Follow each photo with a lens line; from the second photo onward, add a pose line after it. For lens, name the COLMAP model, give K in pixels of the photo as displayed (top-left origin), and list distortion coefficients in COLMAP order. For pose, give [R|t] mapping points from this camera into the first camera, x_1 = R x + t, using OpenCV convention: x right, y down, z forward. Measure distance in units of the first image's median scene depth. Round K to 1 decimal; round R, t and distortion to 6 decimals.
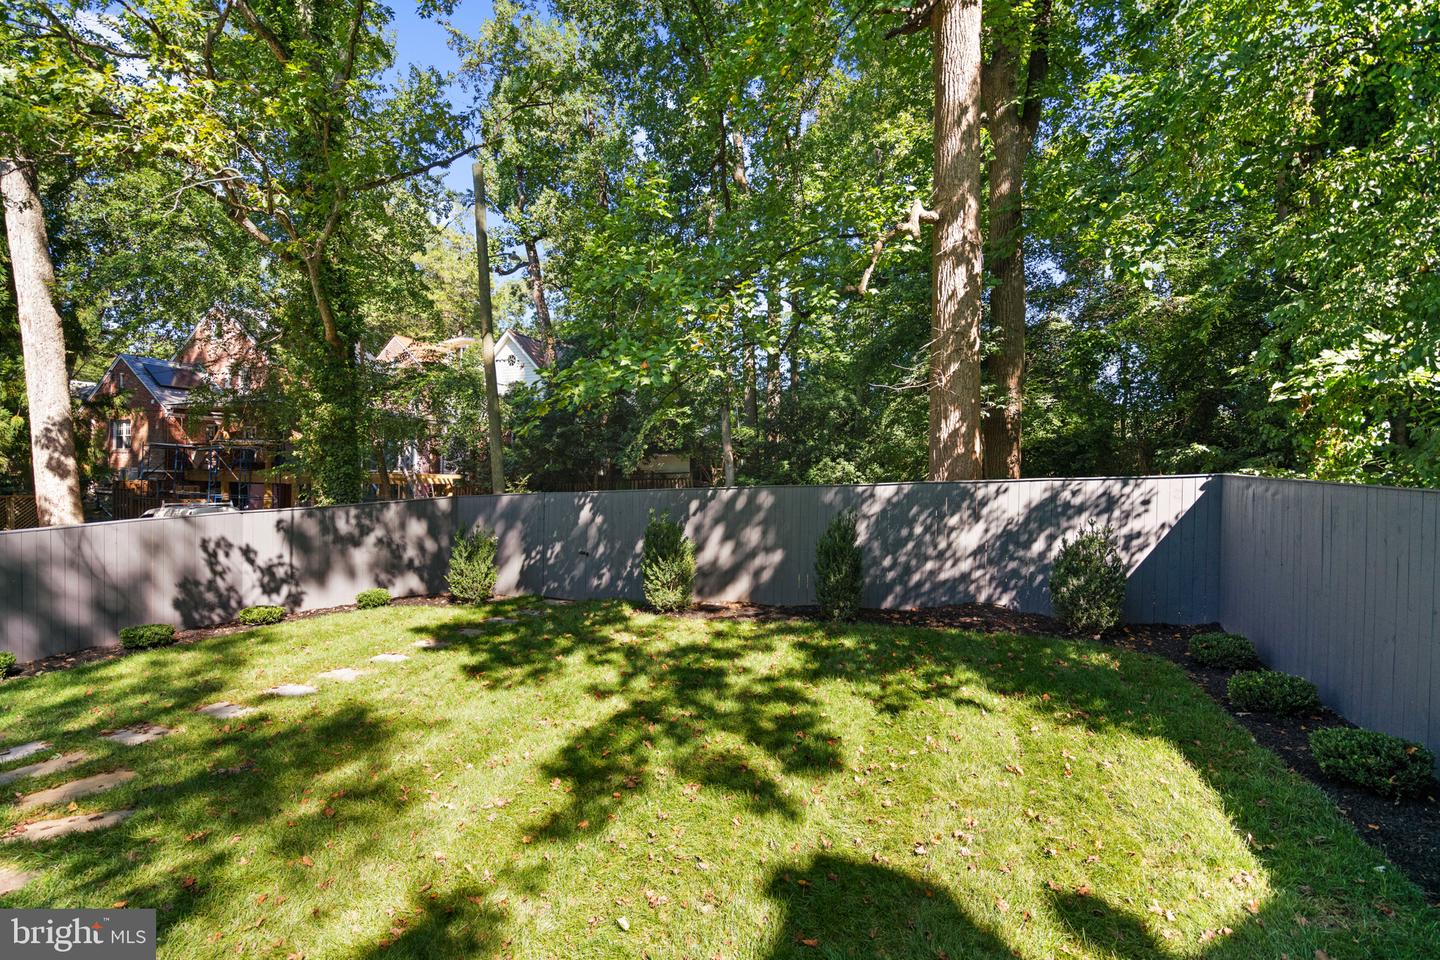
lens RADIAL K [[656.7, 0, 705.2], [0, 656.7, 483.2], [0, 0, 1]] dist [0.000732, 0.000332]
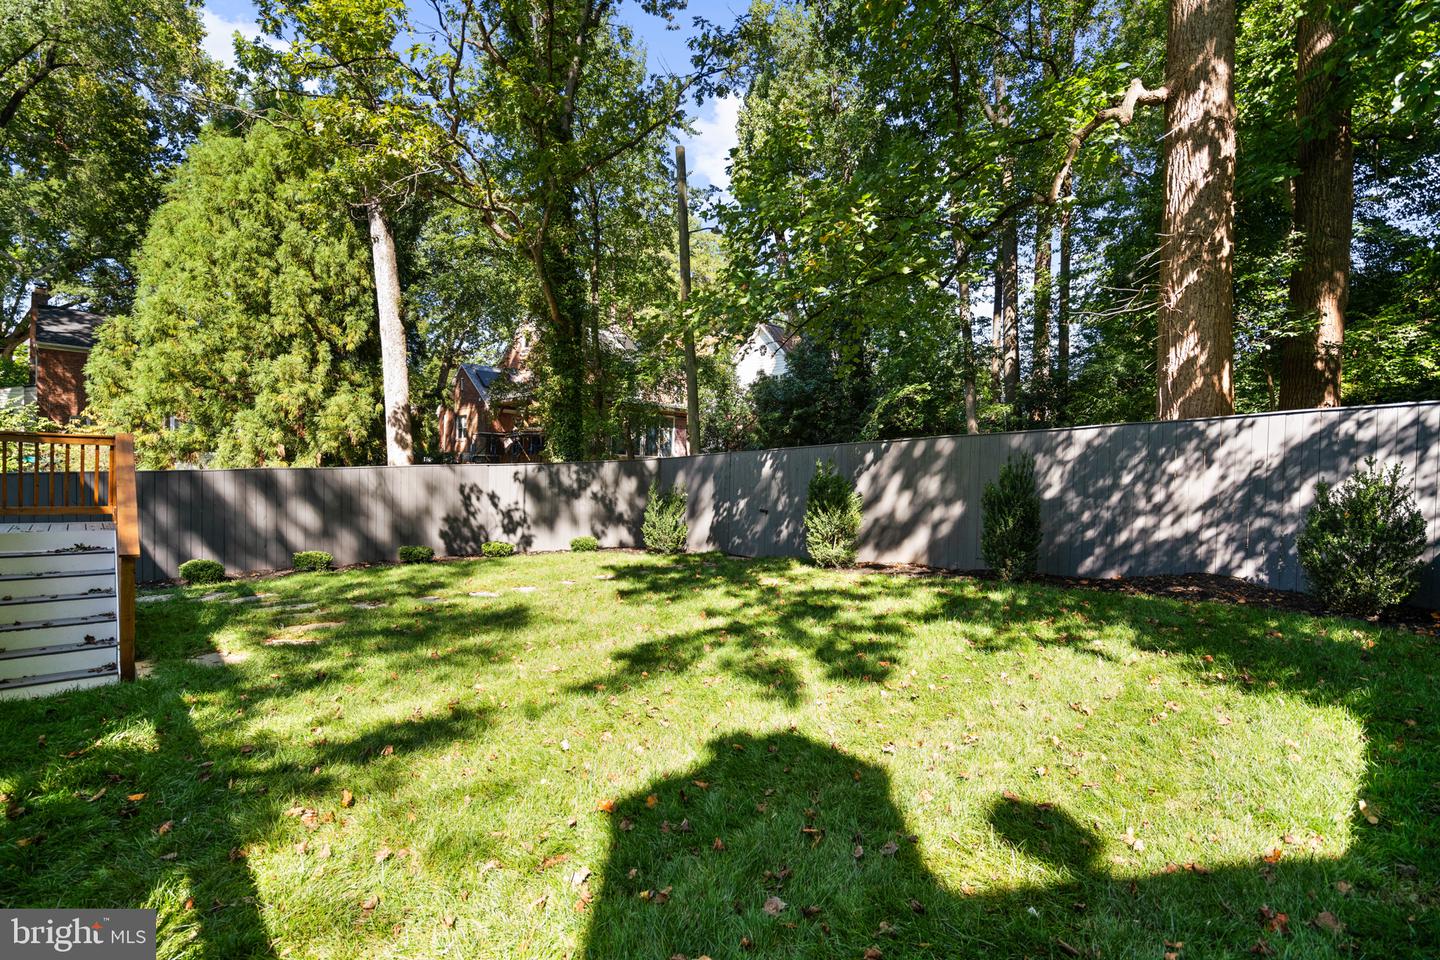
lens RADIAL K [[675.3, 0, 720.0], [0, 675.3, 480.0], [0, 0, 1]] dist [0.002239, 0.000200]
pose [[0.917637, 0.005642, -0.397380, 0.183745], [-0.009835, 0.999915, -0.008513, 0.080142], [0.397299, 0.011720, 0.917615, 0.024609]]
